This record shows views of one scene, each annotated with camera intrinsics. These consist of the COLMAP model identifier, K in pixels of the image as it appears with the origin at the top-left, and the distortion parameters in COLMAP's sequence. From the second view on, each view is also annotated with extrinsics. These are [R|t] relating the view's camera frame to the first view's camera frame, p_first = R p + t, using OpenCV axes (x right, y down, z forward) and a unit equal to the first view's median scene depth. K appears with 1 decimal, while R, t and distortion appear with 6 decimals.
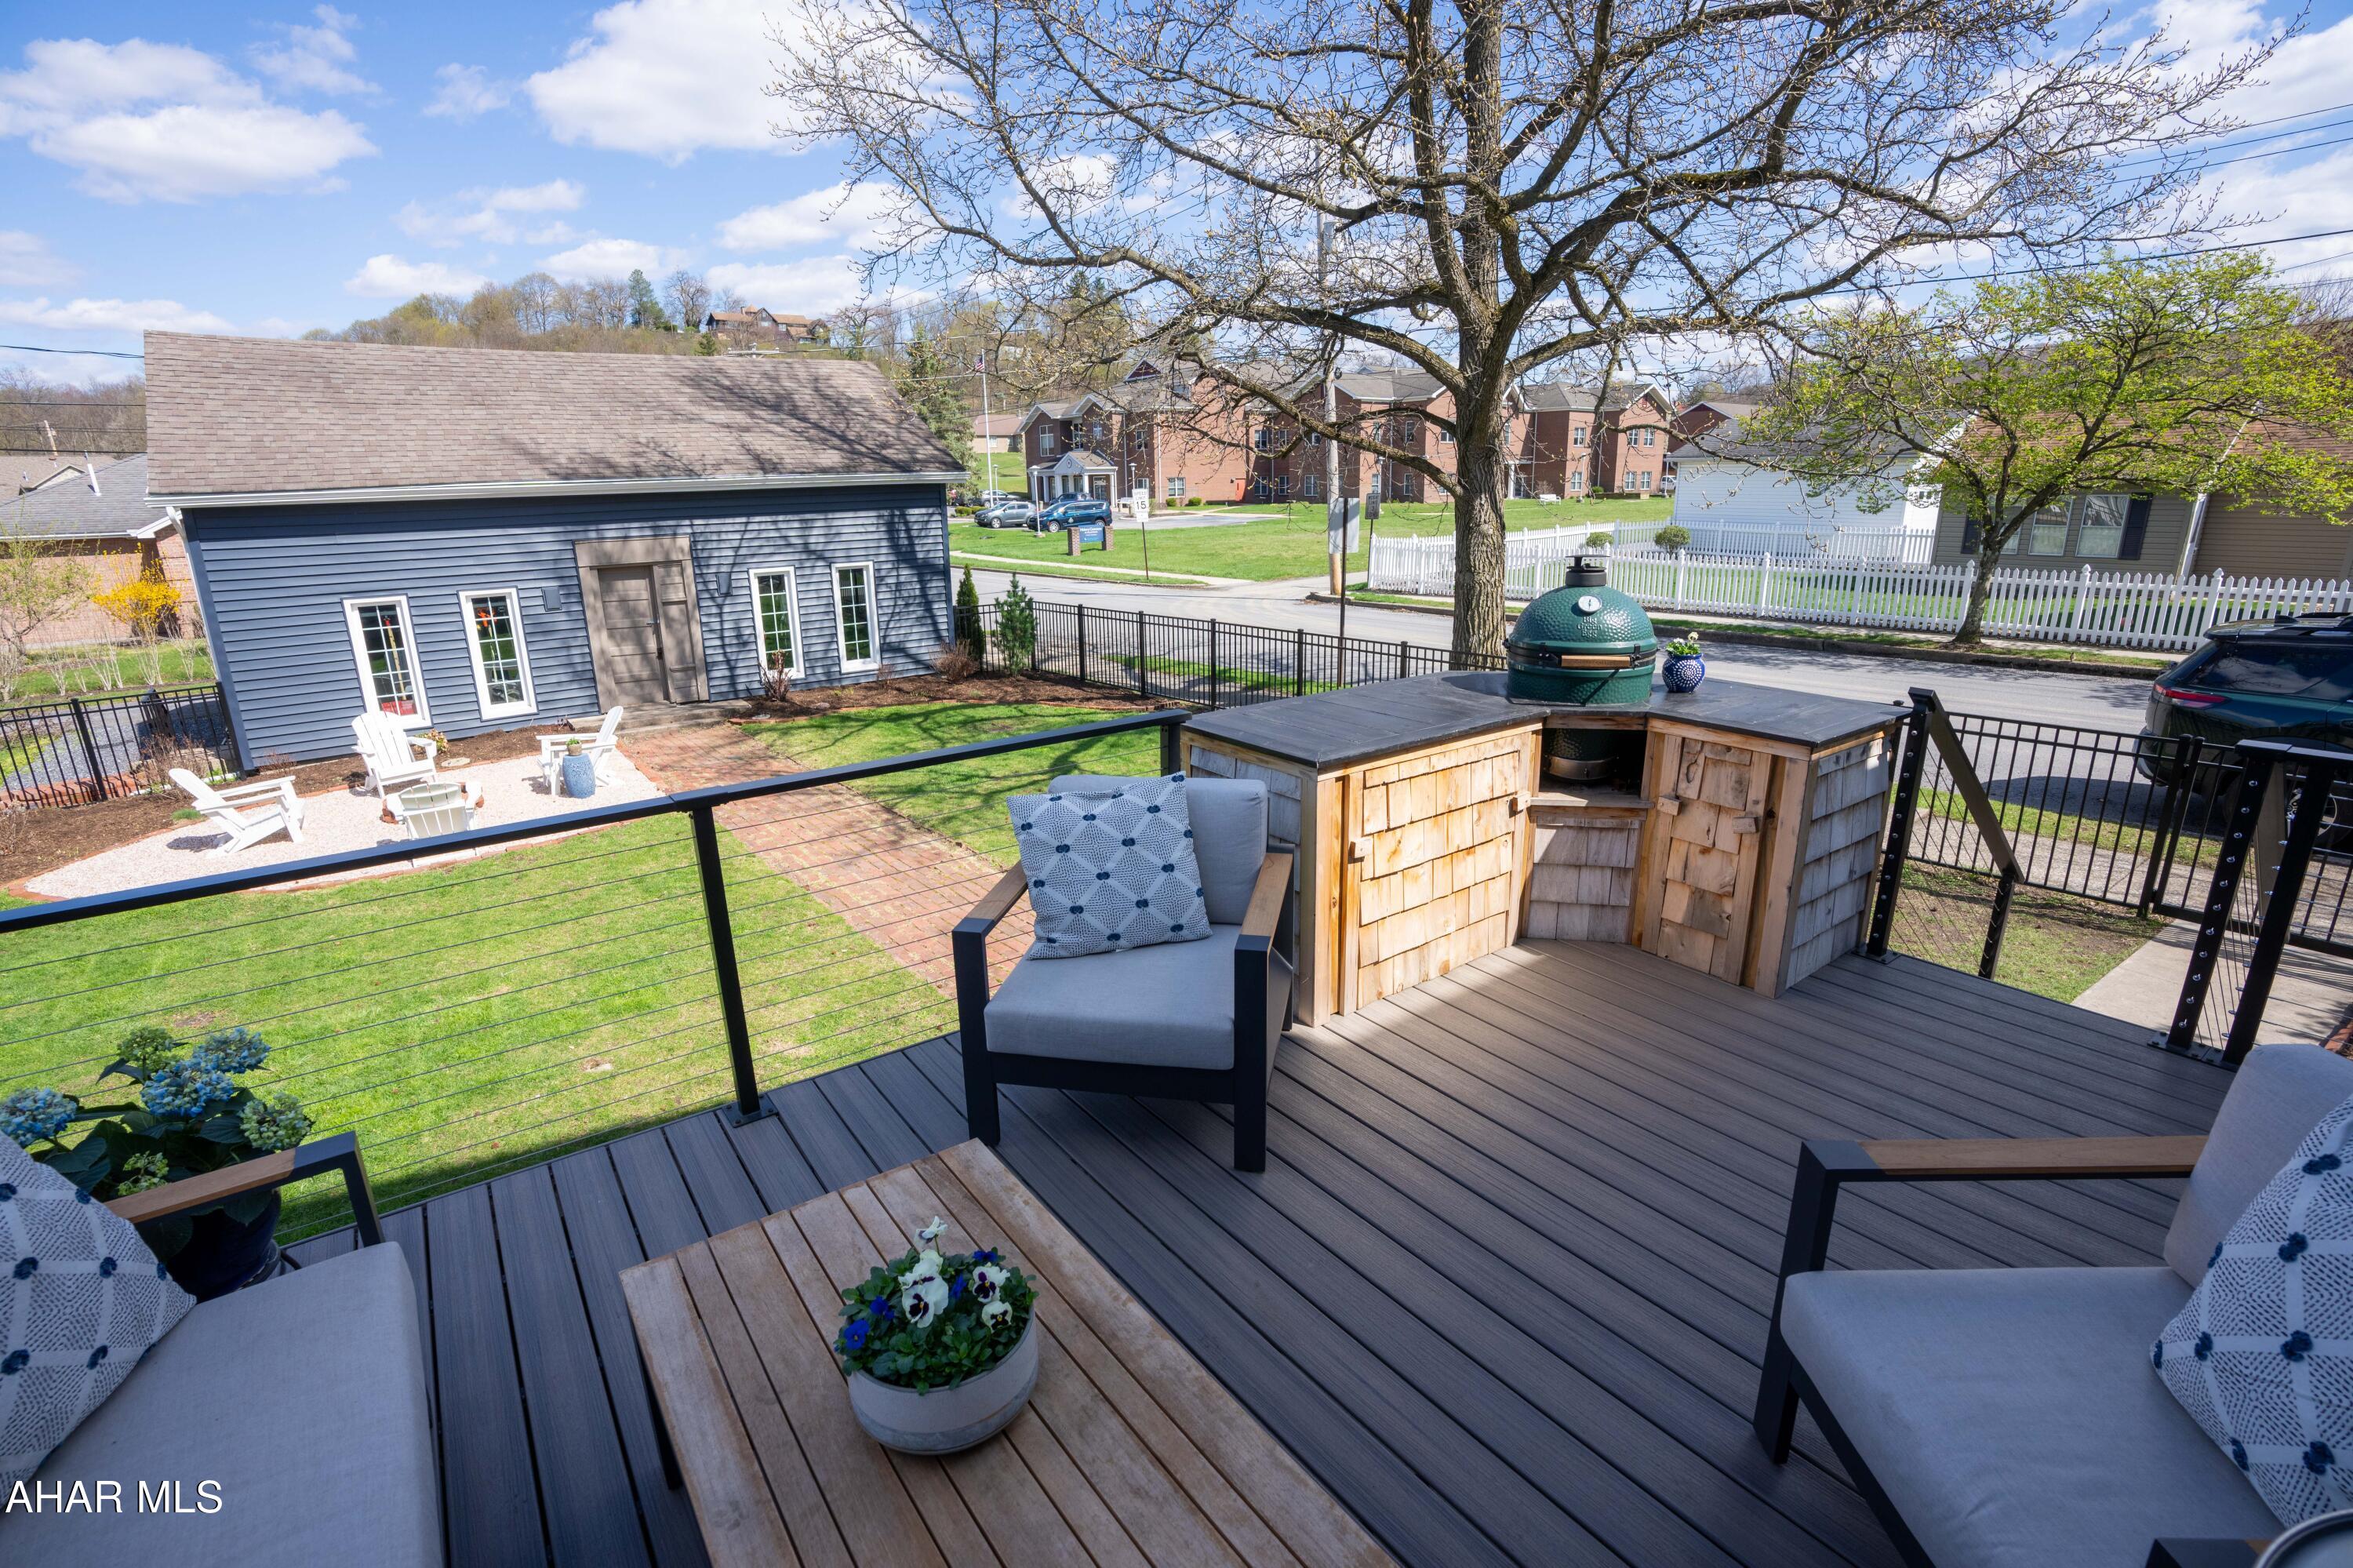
lens RADIAL K [[1087.8, 0, 1150.6], [0, 1087.8, 787.9], [0, 0, 1]] dist [-0.032477, 0.008454]
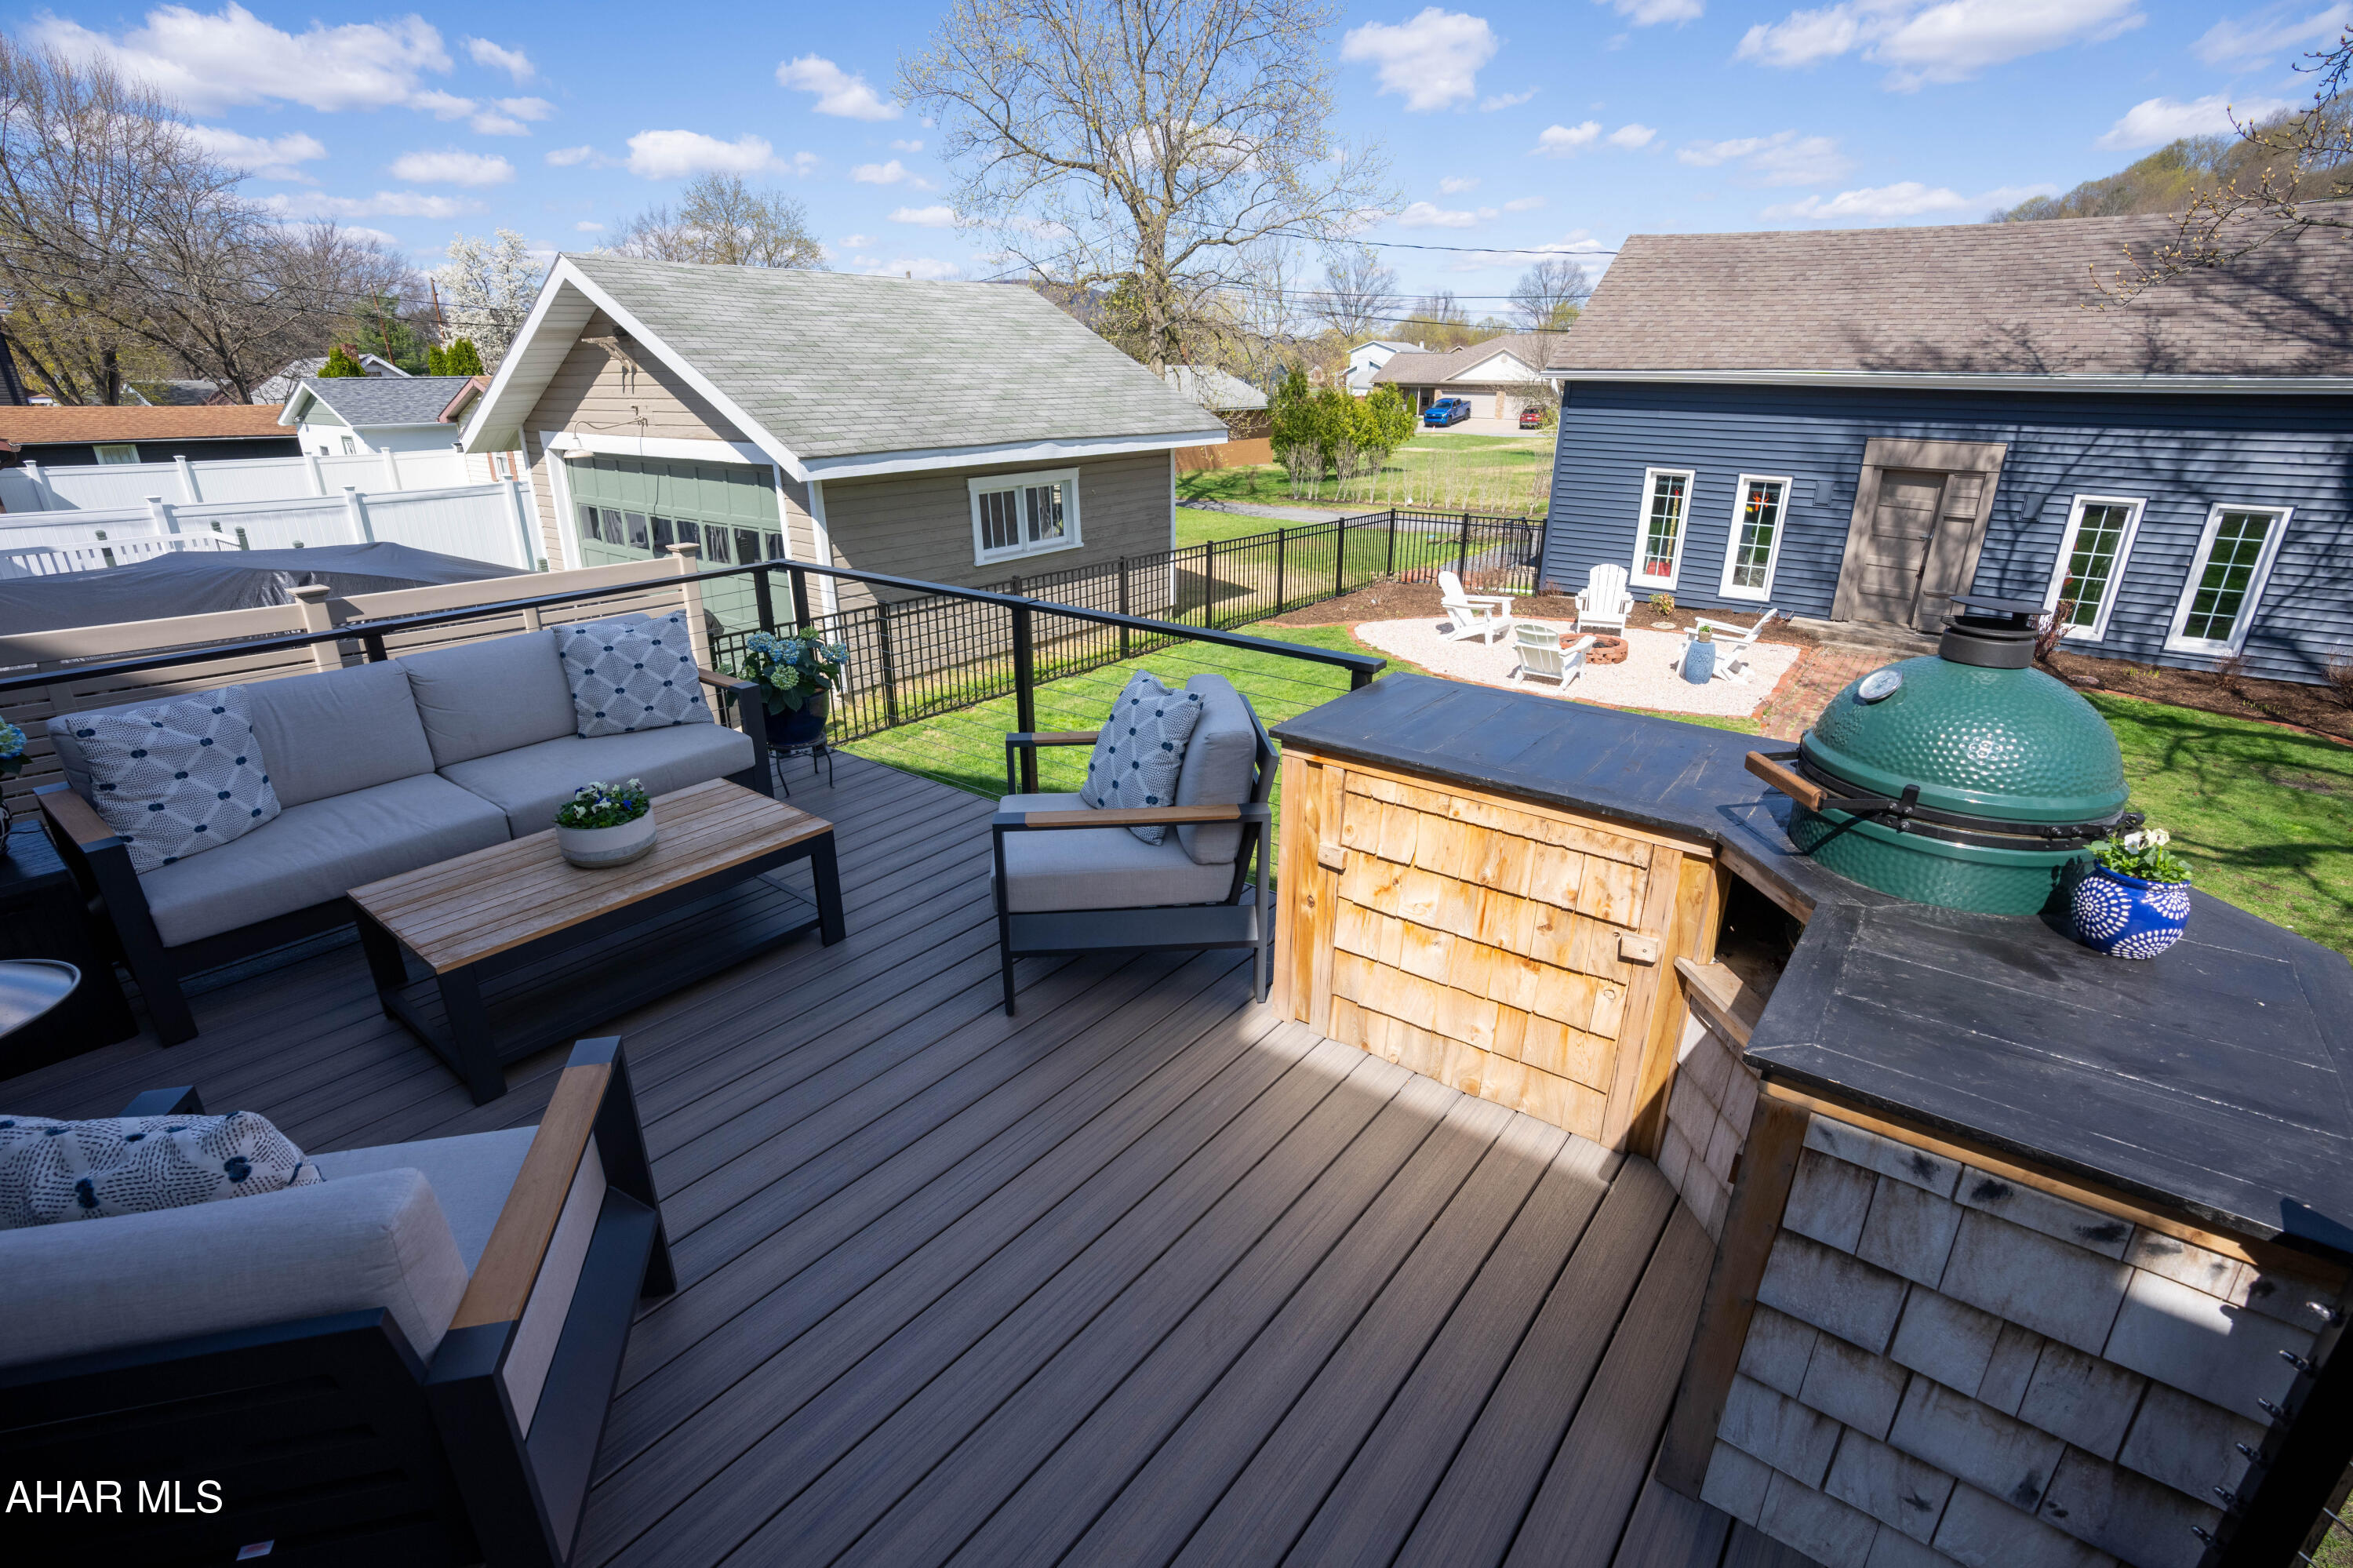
lens RADIAL K [[1087.8, 0, 1190.1], [0, 1087.8, 786.0], [0, 0, 1]] dist [-0.032477, 0.008454]
pose [[0.300000, 0.366800, -0.880601, 0.217160], [-0.275641, 0.917075, 0.288088, -0.051134], [0.913248, 0.156304, 0.376228, 0.138528]]
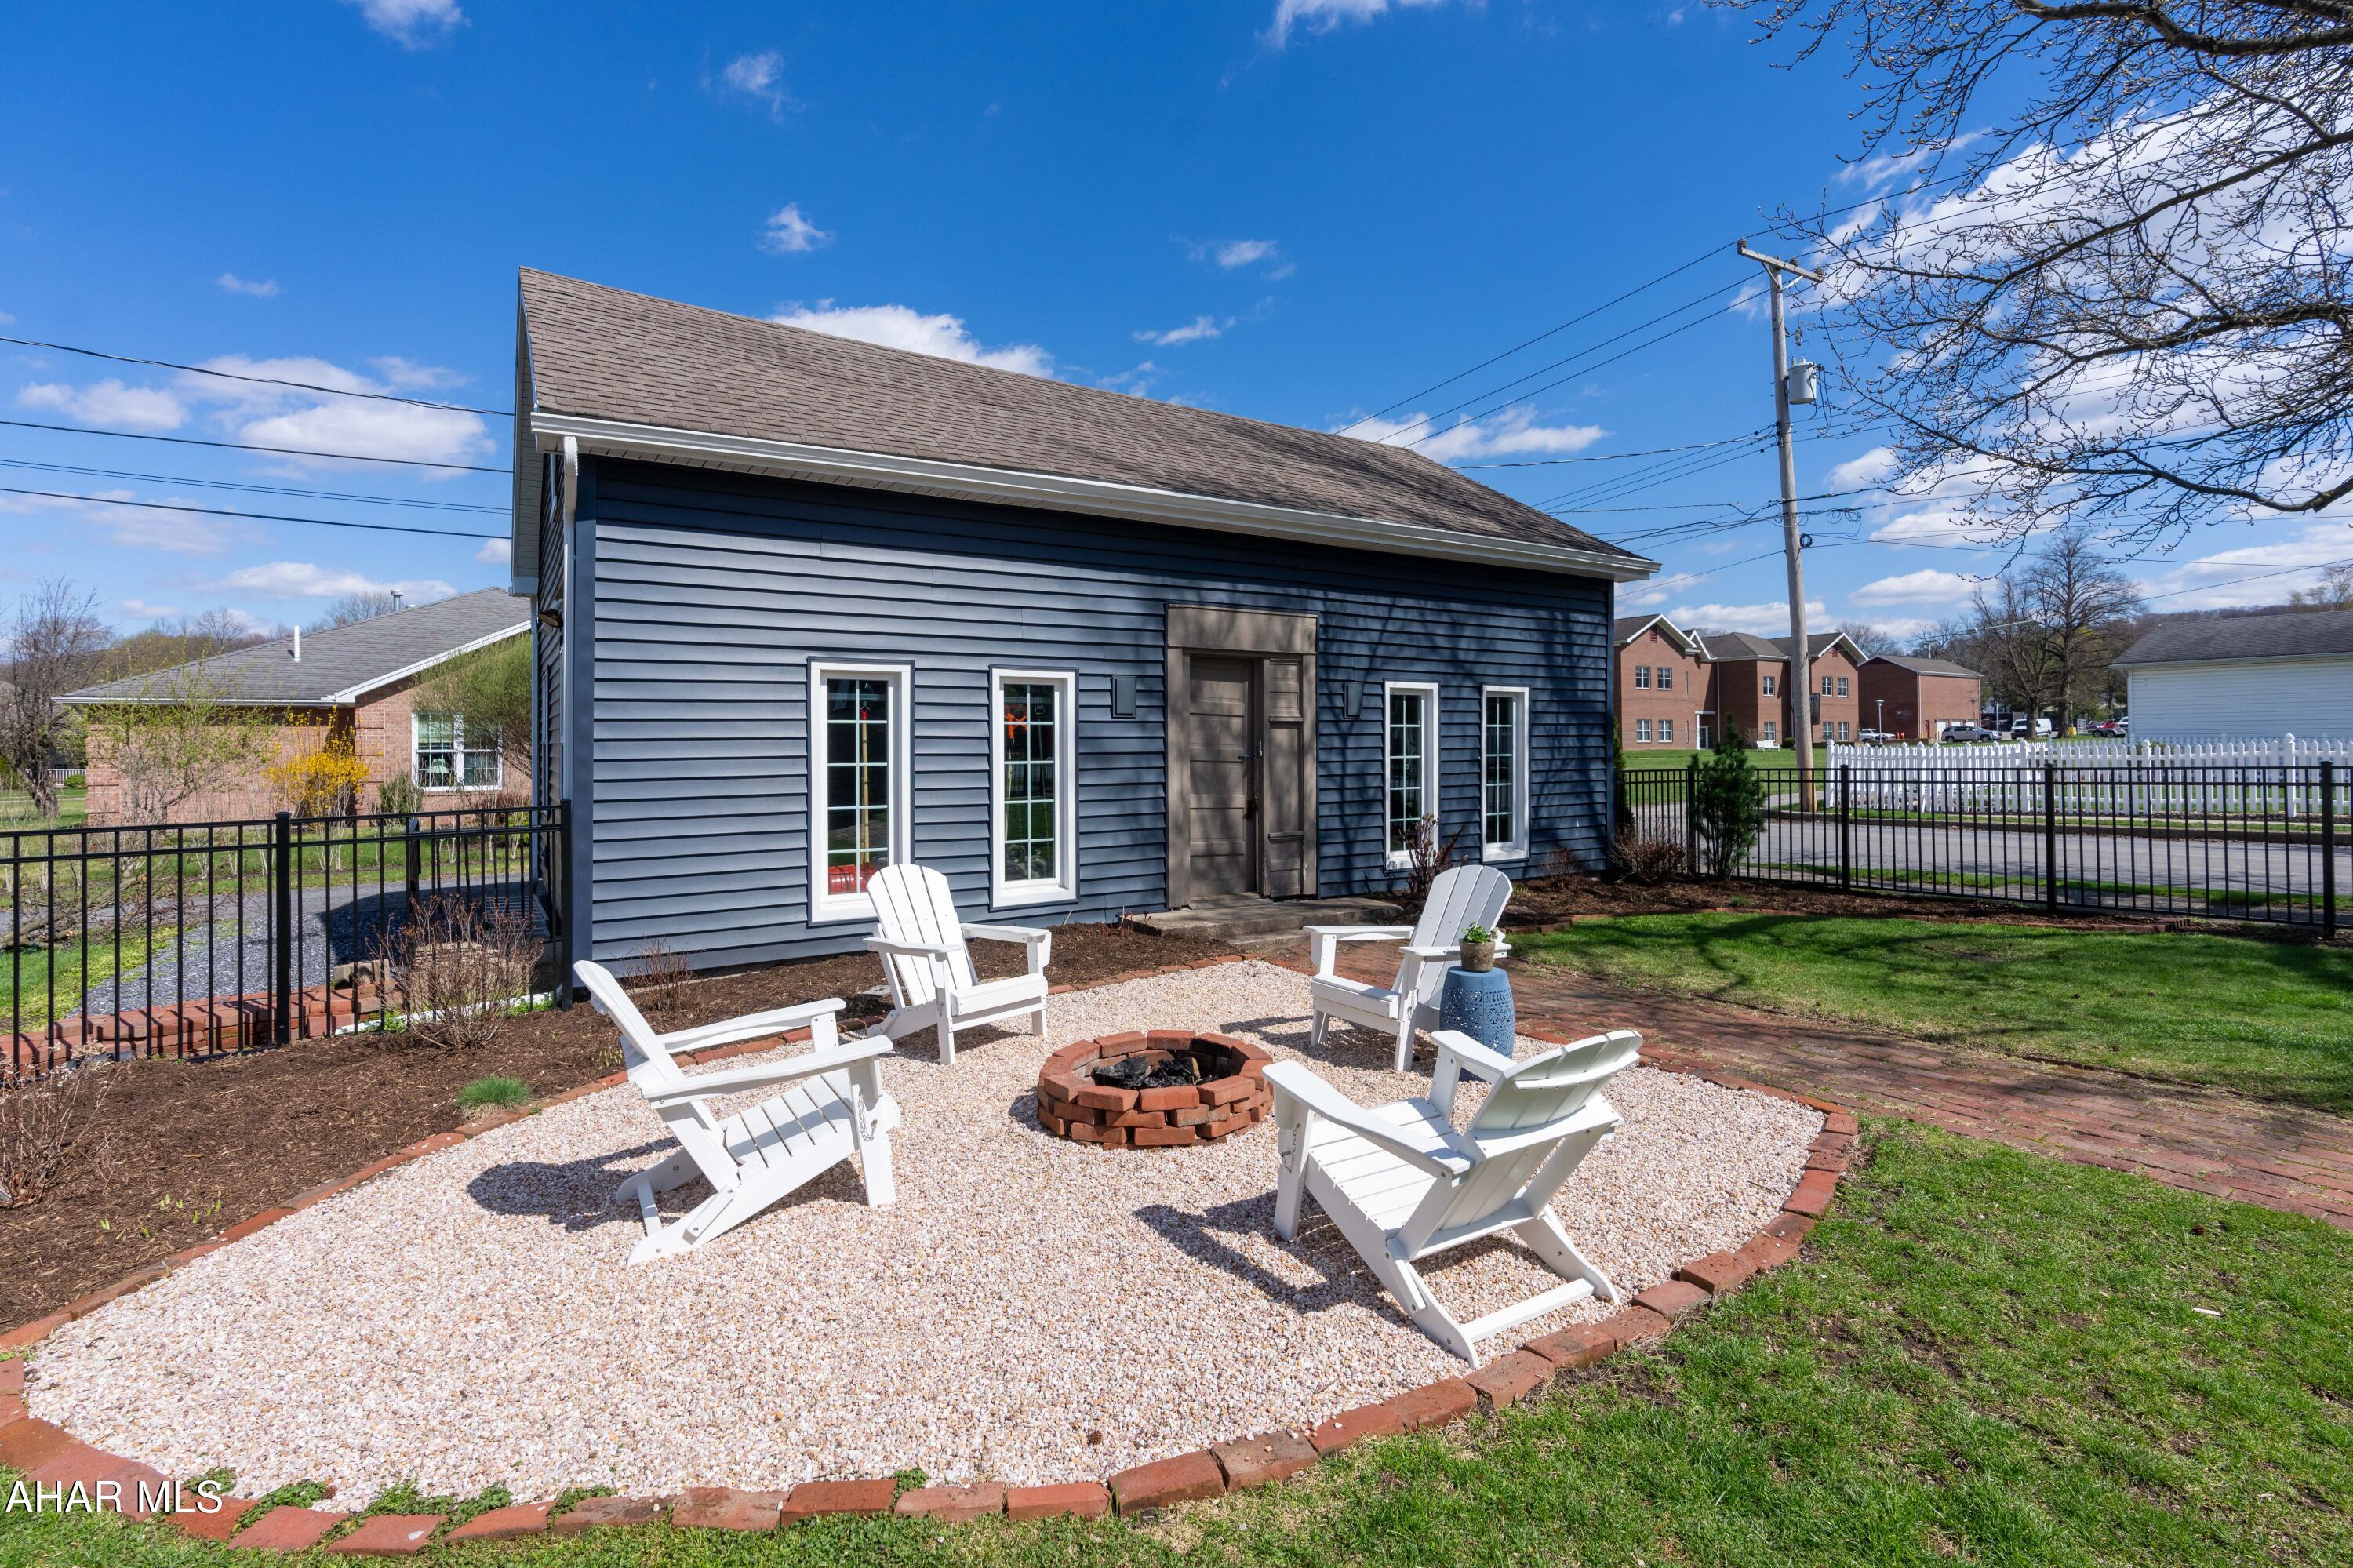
lens RADIAL K [[1087.8, 0, 1196.4], [0, 1087.8, 759.4], [0, 0, 1]] dist [-0.032477, 0.008454]
pose [[0.998809, 0.021750, -0.043680, -0.465862], [-0.032187, 0.966464, -0.254776, -0.001685], [0.036674, 0.255879, 0.966013, 0.438471]]
